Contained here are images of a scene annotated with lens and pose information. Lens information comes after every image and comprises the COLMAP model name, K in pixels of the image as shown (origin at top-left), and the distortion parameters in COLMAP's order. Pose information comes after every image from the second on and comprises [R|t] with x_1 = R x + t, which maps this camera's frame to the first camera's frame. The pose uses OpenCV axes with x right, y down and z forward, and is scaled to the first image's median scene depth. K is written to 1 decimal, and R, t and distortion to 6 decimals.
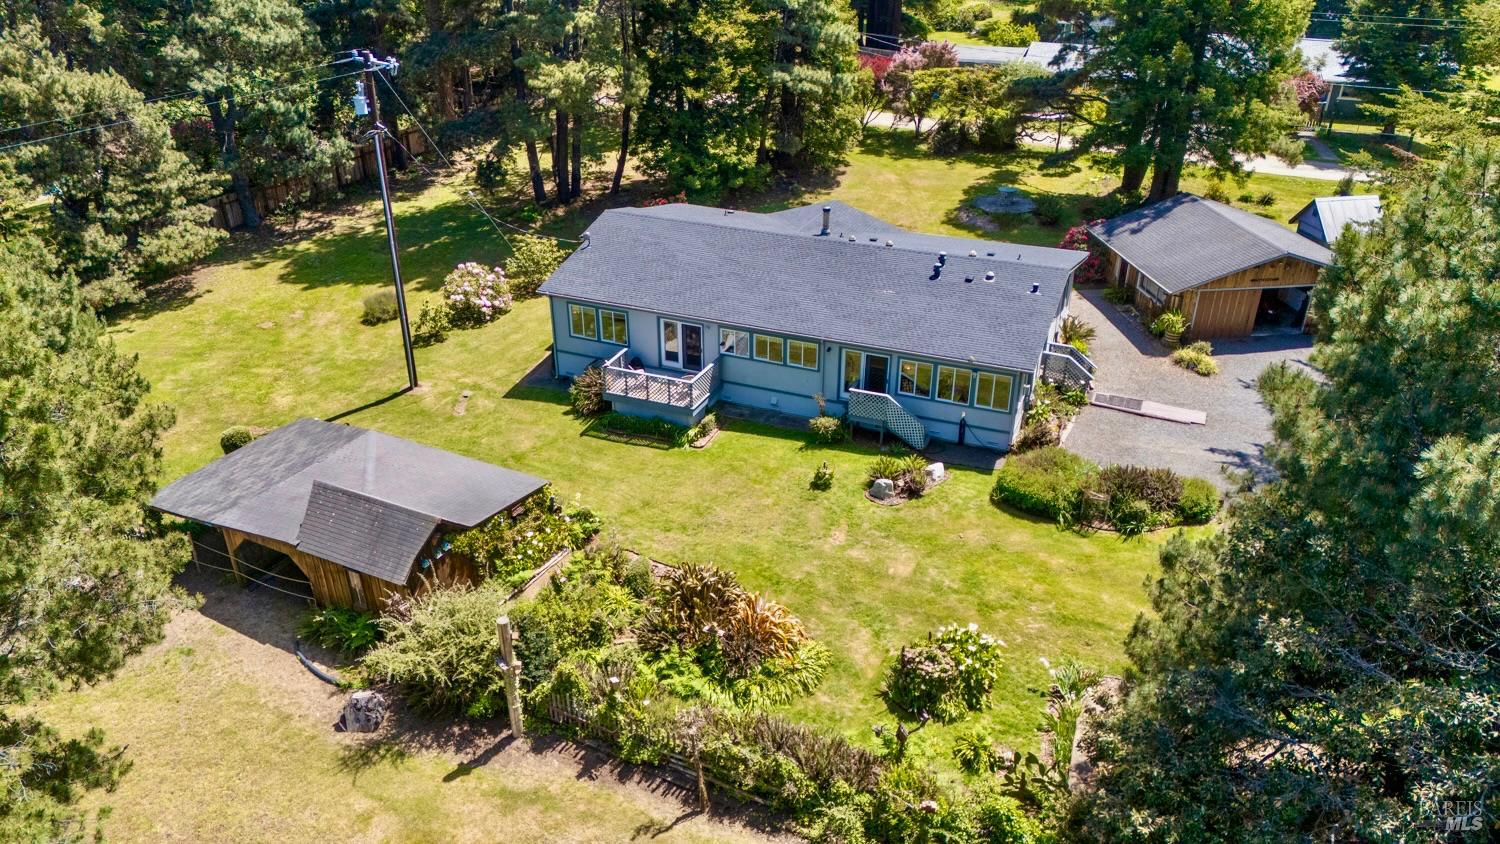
lens RADIAL K [[1104.8, 0, 736.7], [0, 1104.8, 436.0], [0, 0, 1]] dist [0.068511, -0.075040]
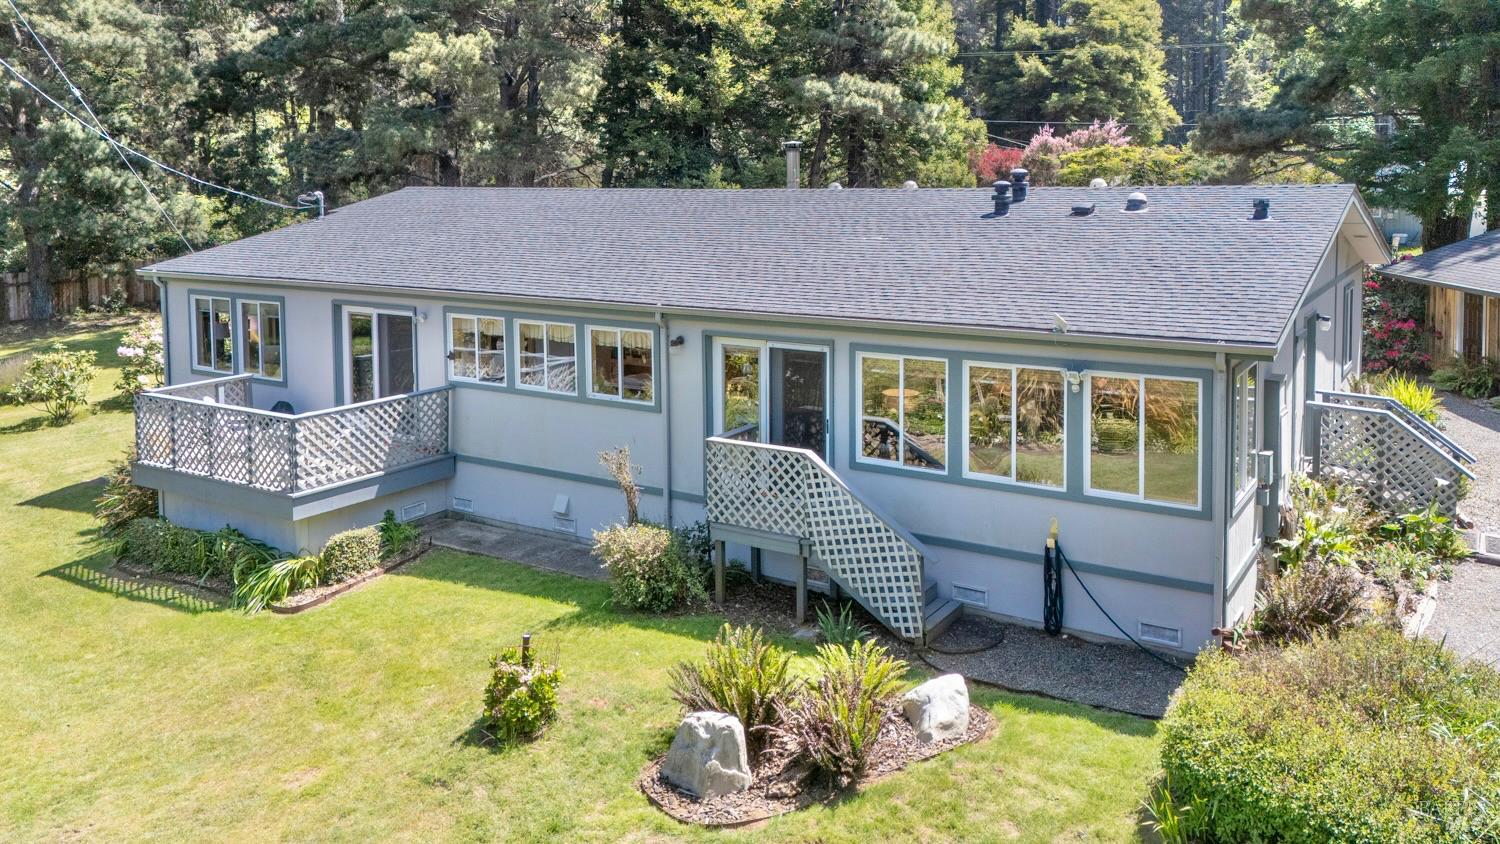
lens RADIAL K [[1104.8, 0, 802.6], [0, 1104.8, 283.1], [0, 0, 1]] dist [0.068511, -0.075040]
pose [[0.988746, 0.008665, -0.149351, 0.182199], [-0.069172, 0.911675, -0.405049, 0.049112], [0.132649, 0.410822, 0.902014, 0.688526]]
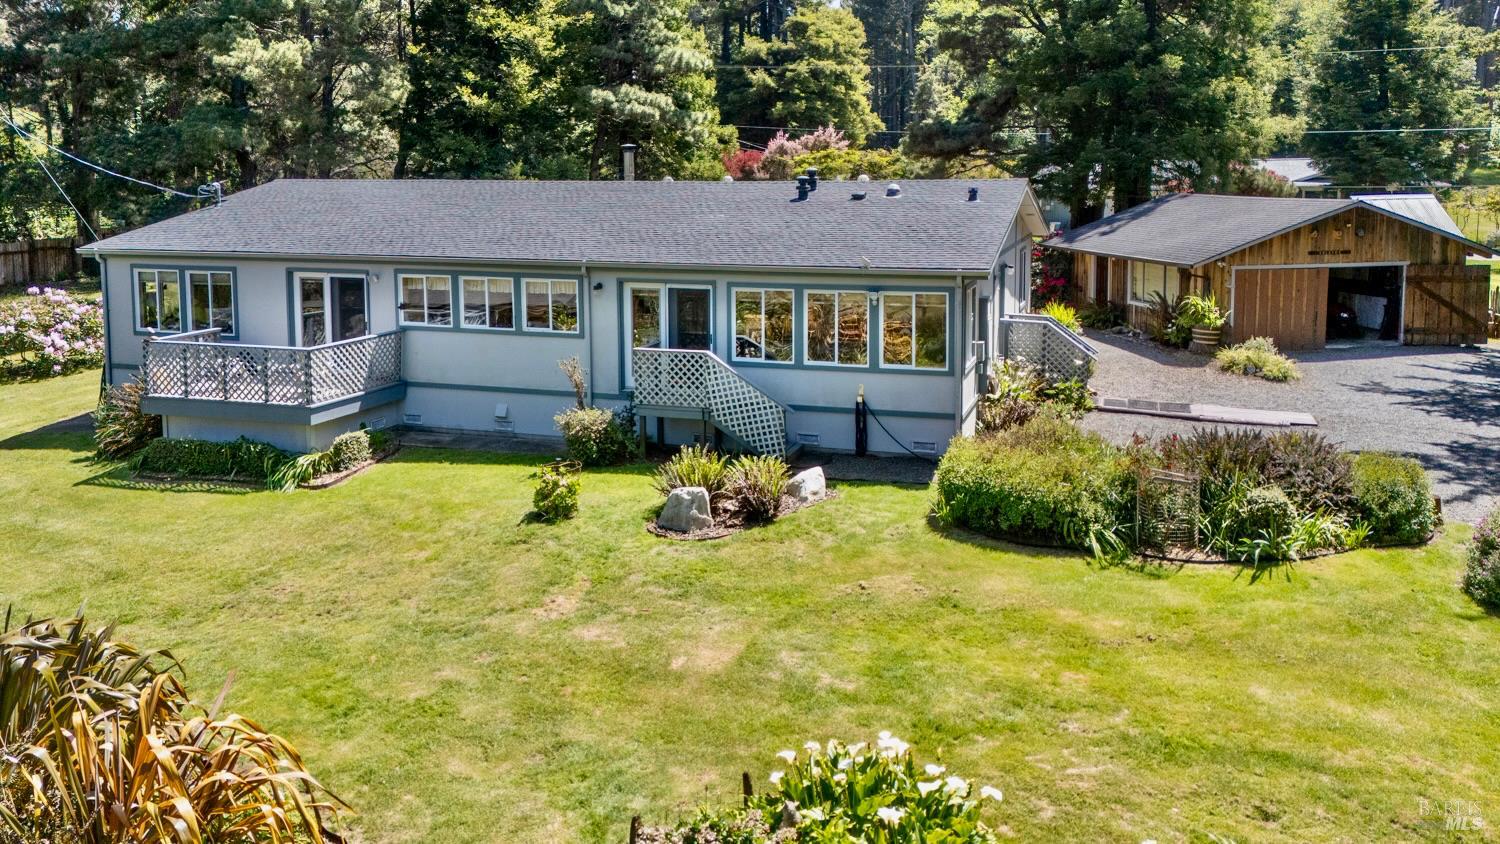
lens RADIAL K [[1104.8, 0, 772.7], [0, 1104.8, 319.1], [0, 0, 1]] dist [0.068511, -0.075040]
pose [[0.995942, -0.012653, 0.089100, 0.121938], [0.045491, 0.925043, -0.377129, 0.137271], [-0.077650, 0.379652, 0.921865, 0.536542]]
